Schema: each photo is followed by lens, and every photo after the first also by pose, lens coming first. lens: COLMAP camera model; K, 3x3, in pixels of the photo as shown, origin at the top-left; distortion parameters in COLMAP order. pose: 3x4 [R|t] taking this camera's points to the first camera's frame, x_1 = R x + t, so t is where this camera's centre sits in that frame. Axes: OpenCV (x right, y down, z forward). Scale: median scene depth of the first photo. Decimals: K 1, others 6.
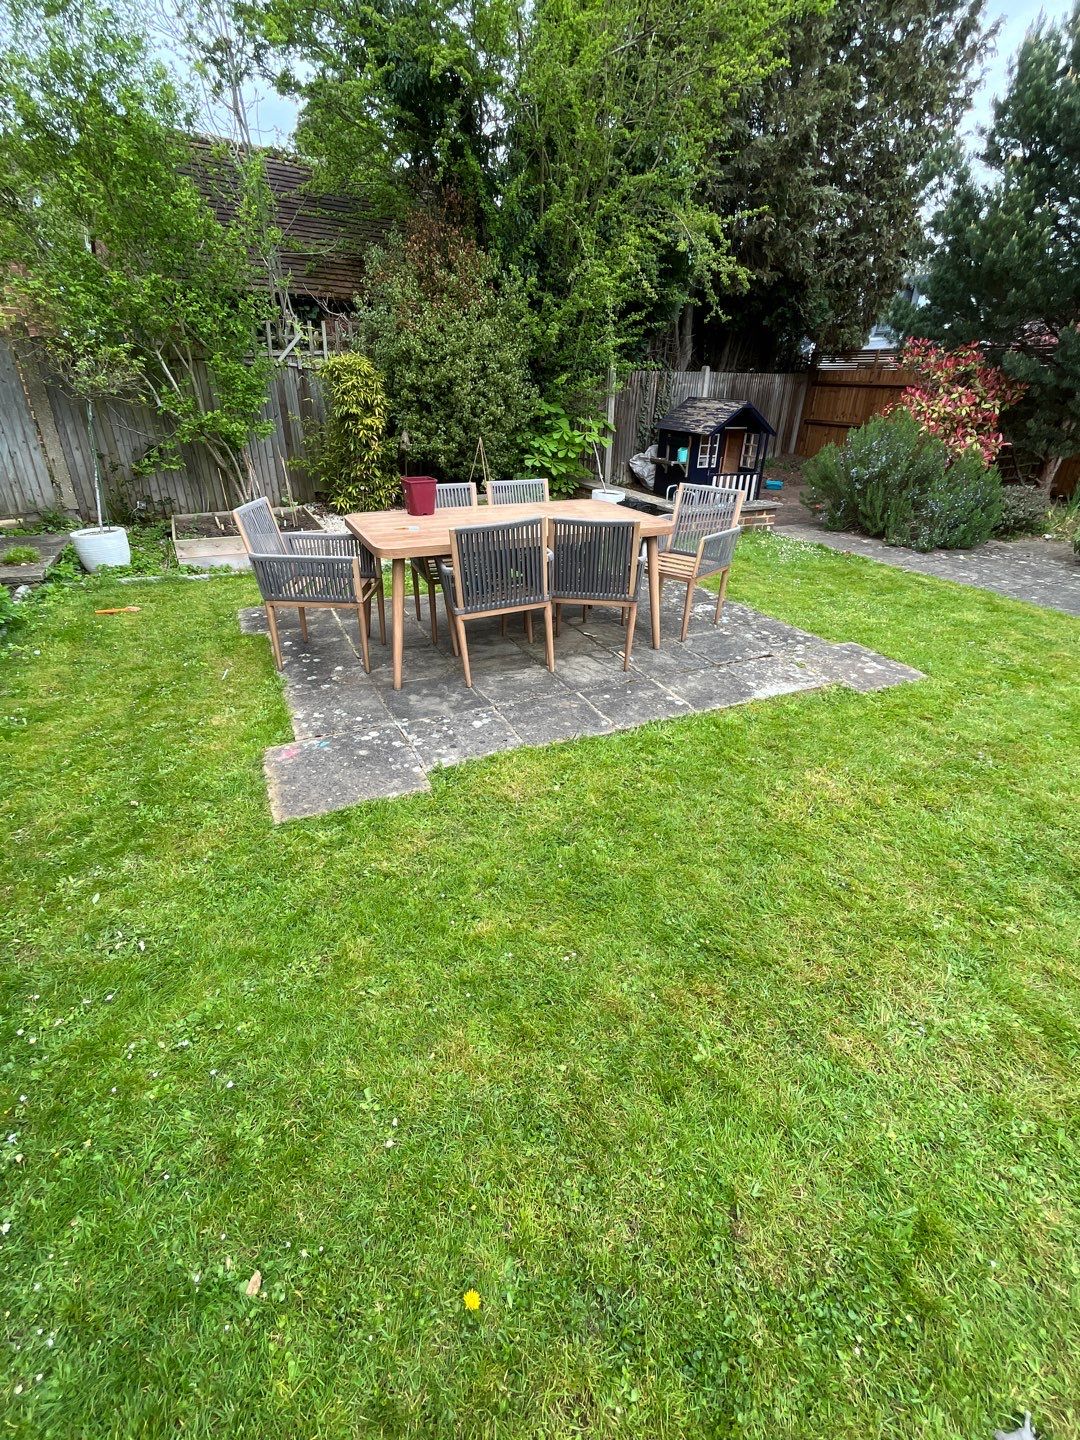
lens RADIAL K [[656.6, 0, 537.5], [0, 656.6, 719.0], [0, 0, 1]] dist [-0.002954, -0.001267]
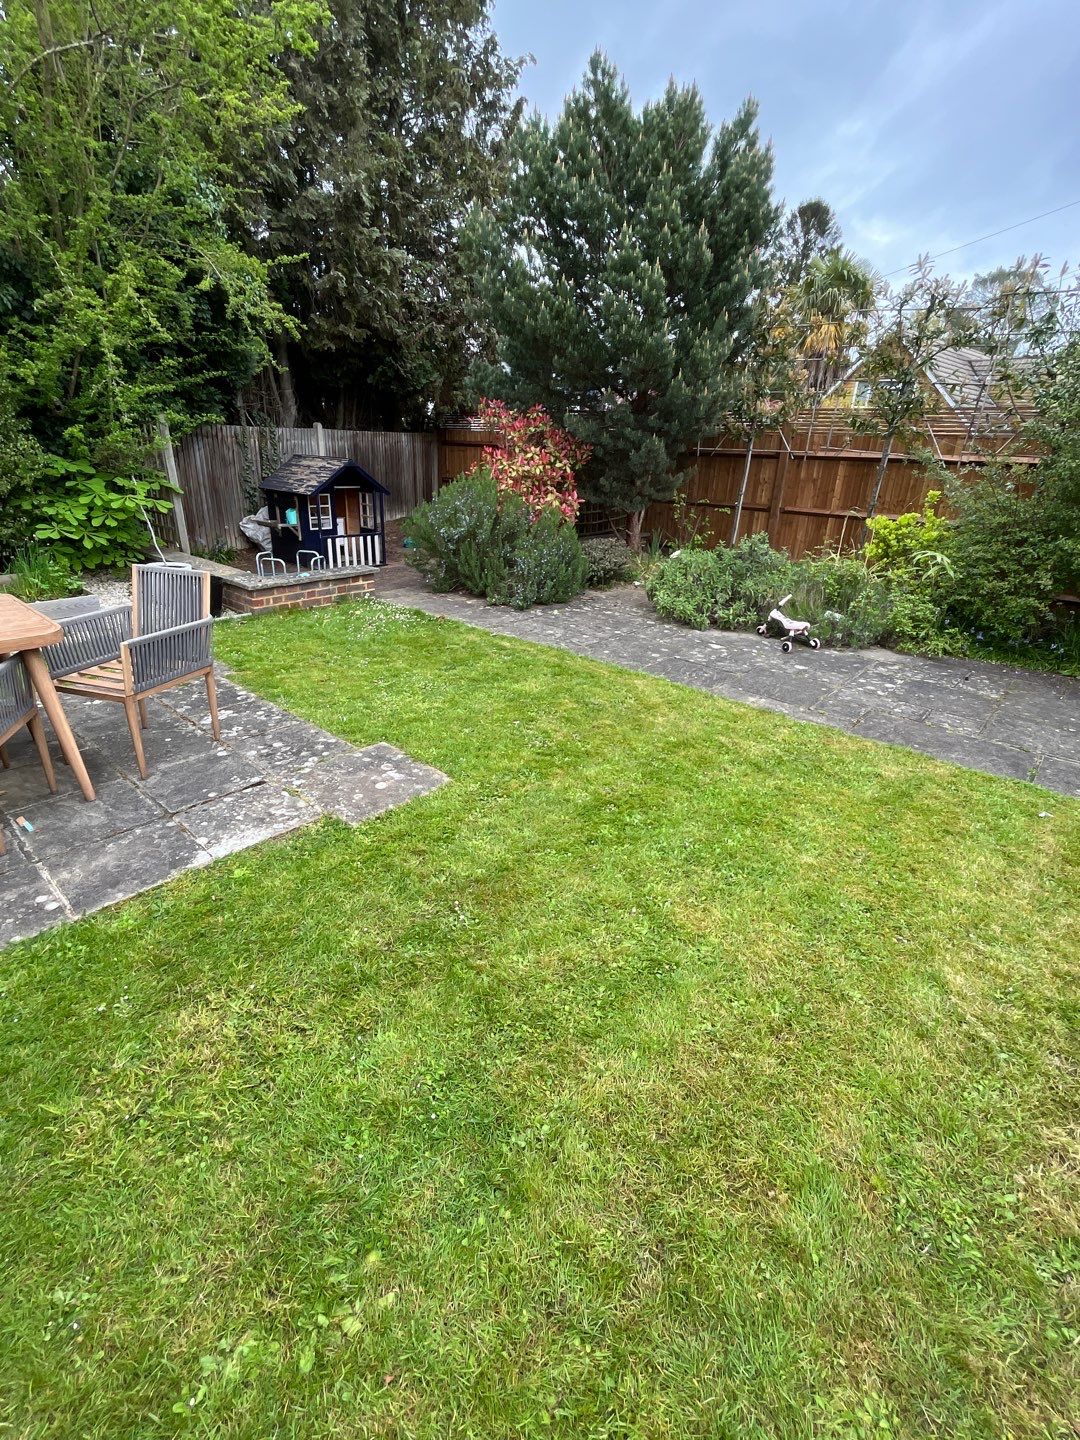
lens RADIAL K [[656.6, 0, 540.1], [0, 656.6, 720.1], [0, 0, 1]] dist [-0.002954, -0.001267]
pose [[0.914295, -0.142739, 0.379065, 0.208572], [0.170019, 0.984657, -0.039301, -0.046640], [-0.367639, 0.100381, 0.924535, 0.095514]]
